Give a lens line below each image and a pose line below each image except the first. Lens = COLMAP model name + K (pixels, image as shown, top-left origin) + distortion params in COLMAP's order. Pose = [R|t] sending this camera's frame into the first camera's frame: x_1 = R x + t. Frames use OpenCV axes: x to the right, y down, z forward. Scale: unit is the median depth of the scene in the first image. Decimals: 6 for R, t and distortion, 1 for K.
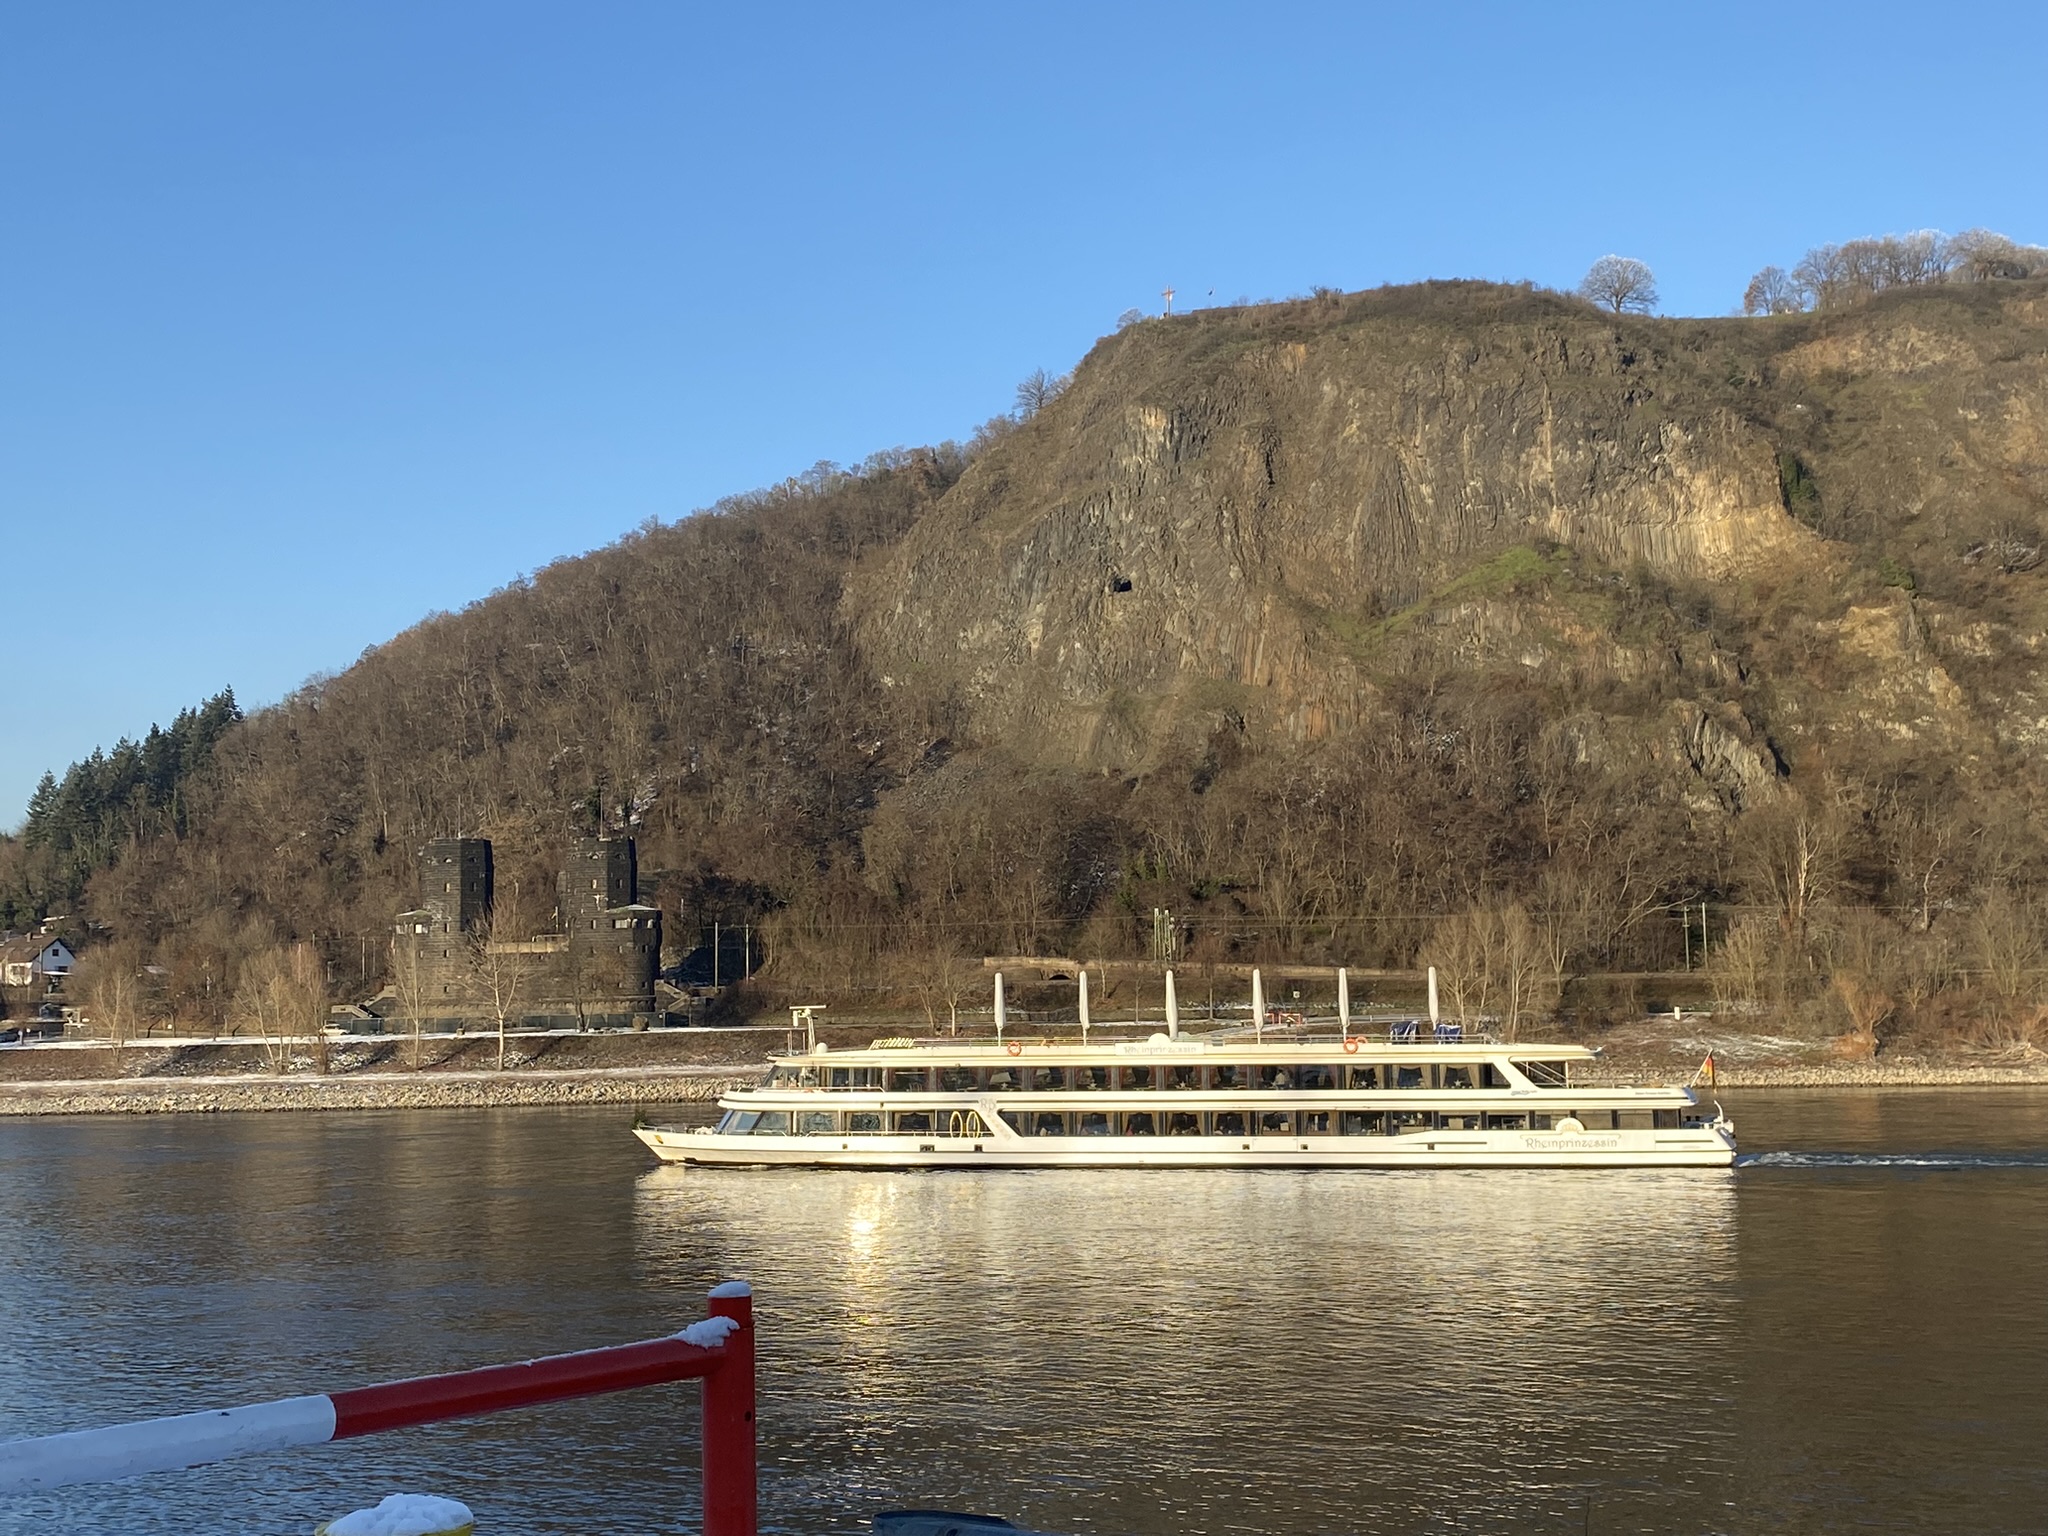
lens RADIAL K [[2534.6, 0, 1024.0], [0, 2534.6, 768.0], [0, 0, 1]] dist [0.279347, -0.925948]
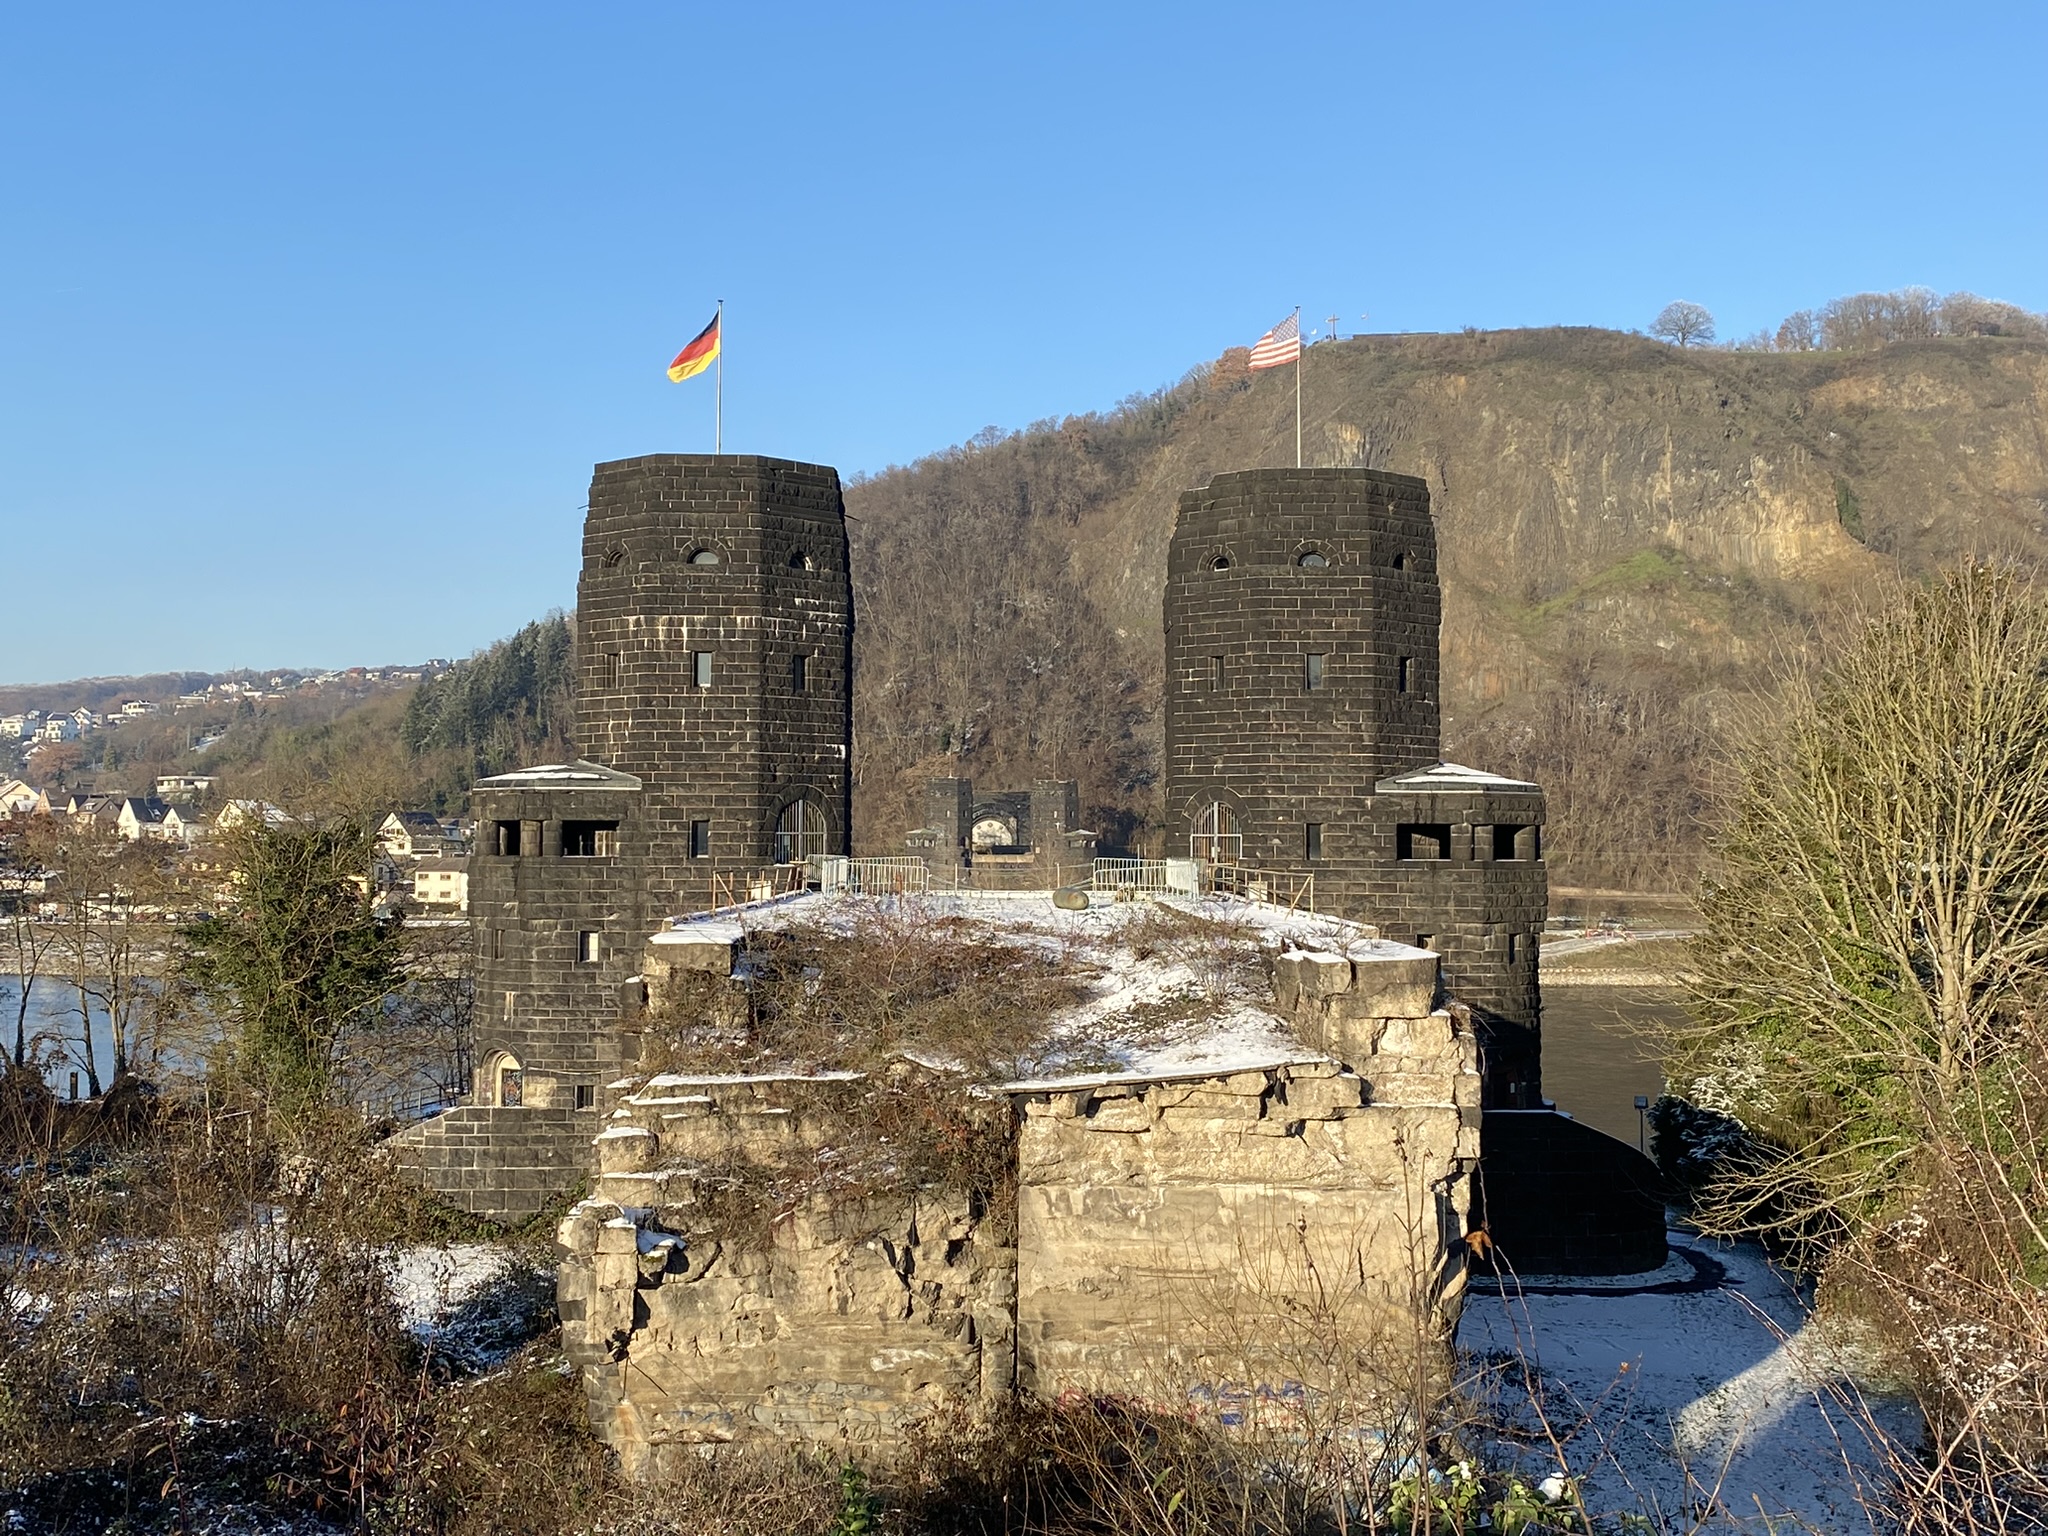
lens RADIAL K [[2409.0, 0, 1024.0], [0, 2409.0, 768.0], [0, 0, 1]] dist [0.235853, -0.737189]
pose [[0.996981, 0.024831, 0.073574, -0.203904], [-0.029314, 0.997738, 0.060492, -0.041632], [-0.071906, -0.062466, 0.995453, -0.207070]]
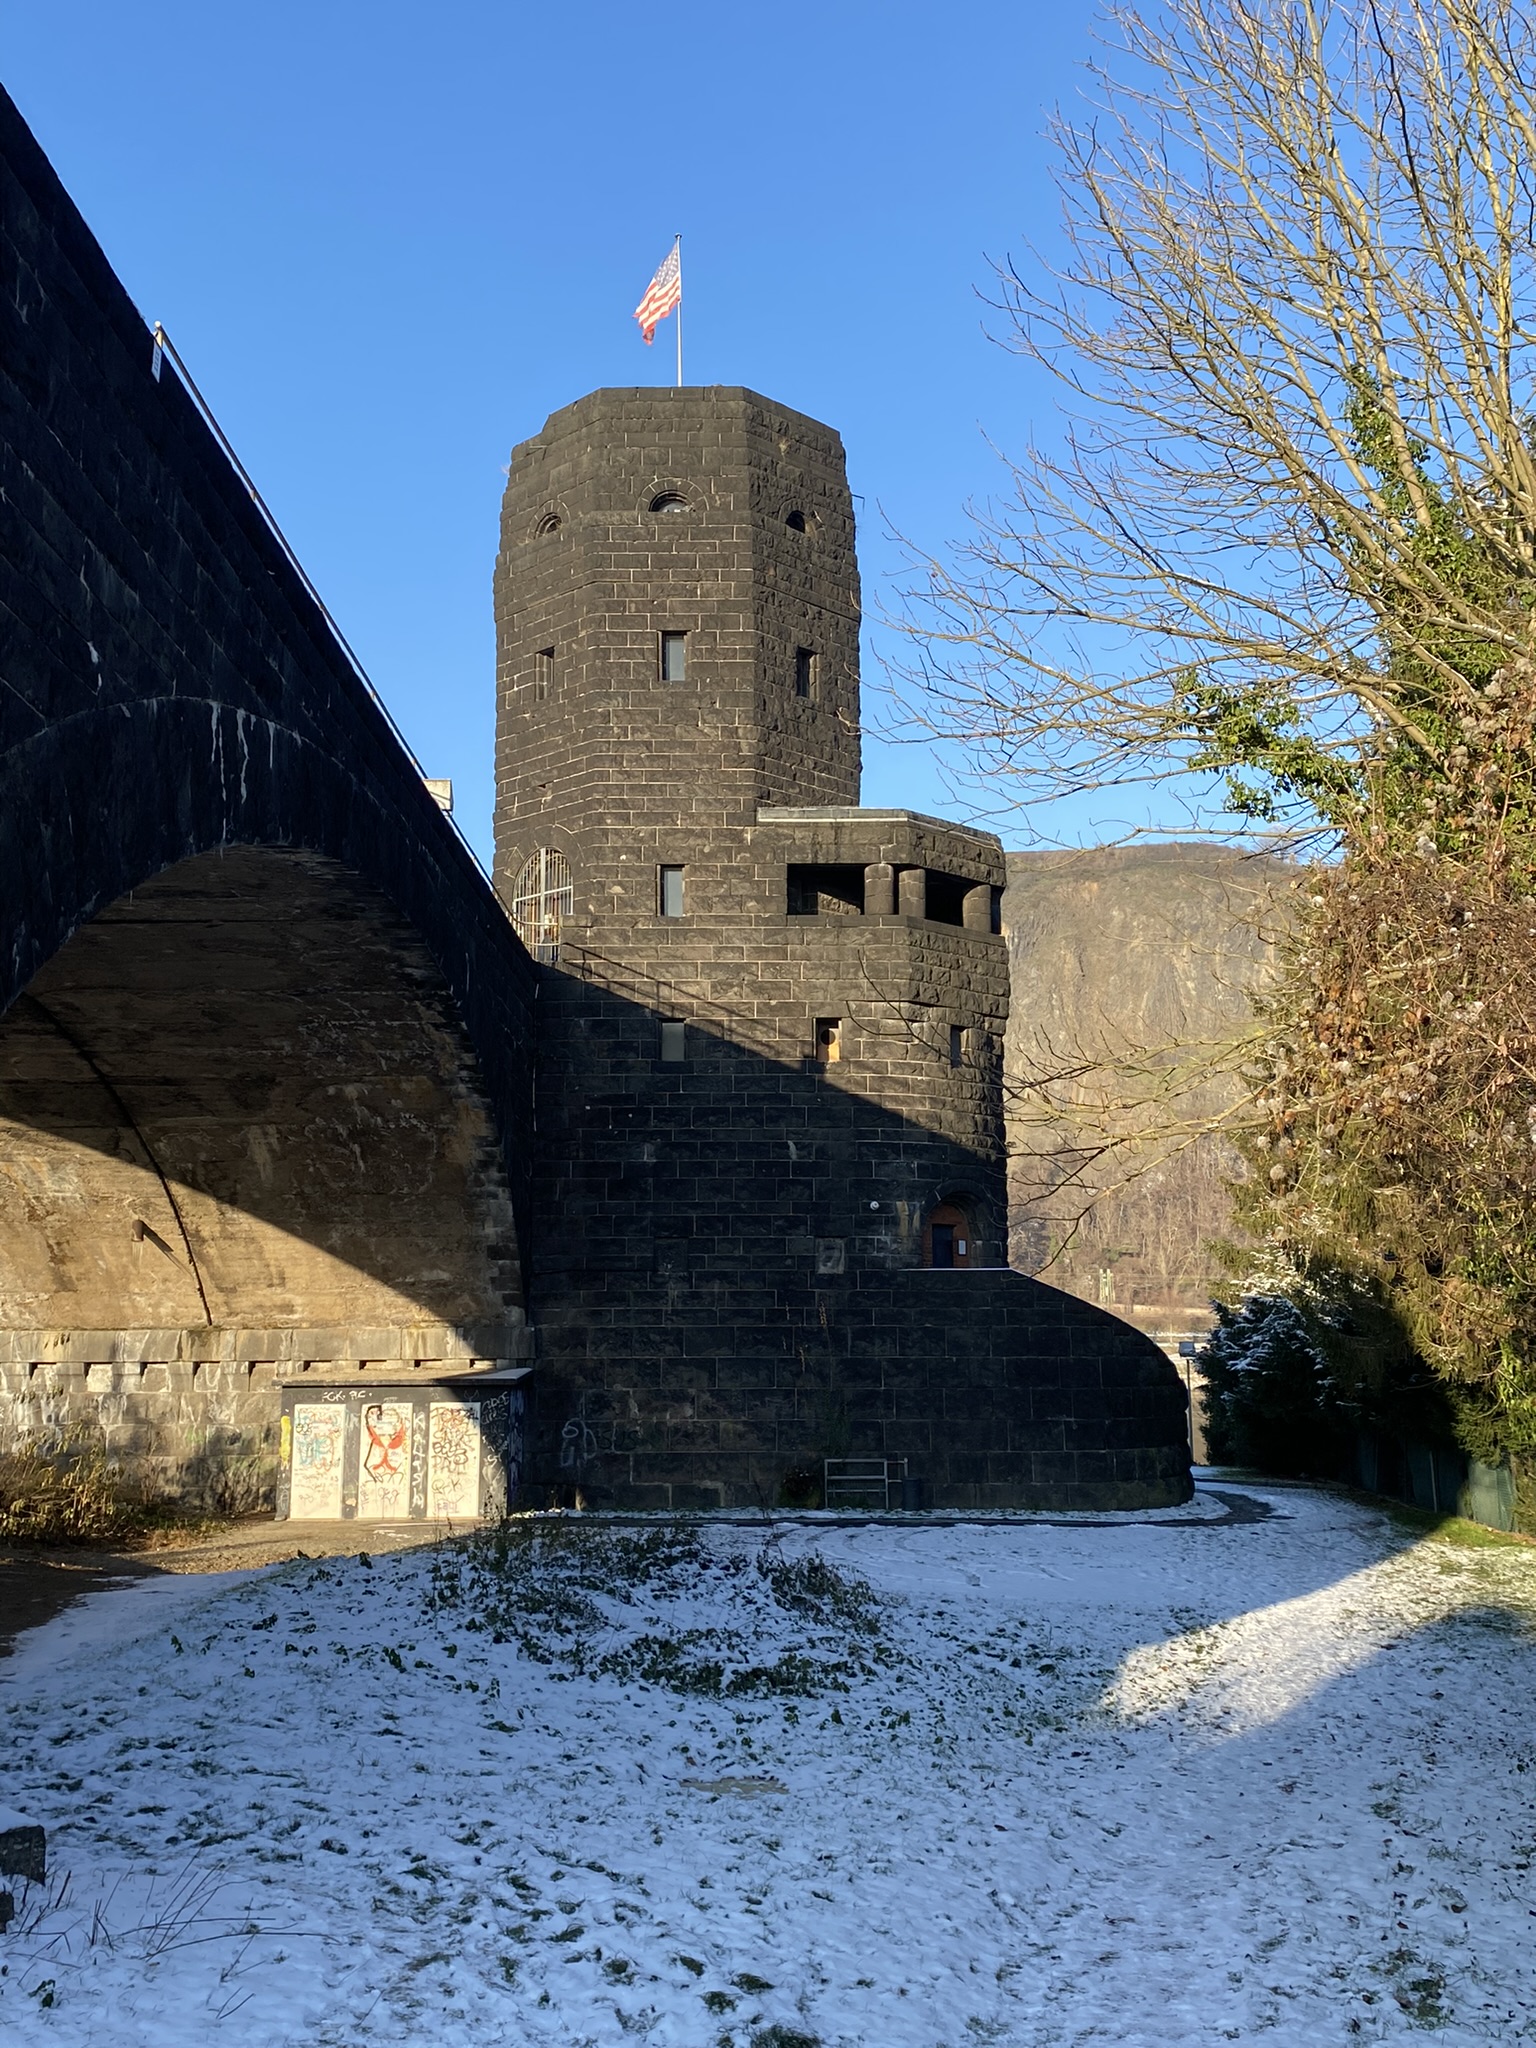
lens RADIAL K [[1960.4, 0, 768.0], [0, 1960.4, 1024.0], [0, 0, 1]] dist [0.166446, -0.001127]
pose [[0.997096, 0.026209, 0.071506, -0.173019], [-0.022193, 0.998162, -0.056393, -0.014850], [-0.072852, 0.054642, 0.995845, -0.136733]]
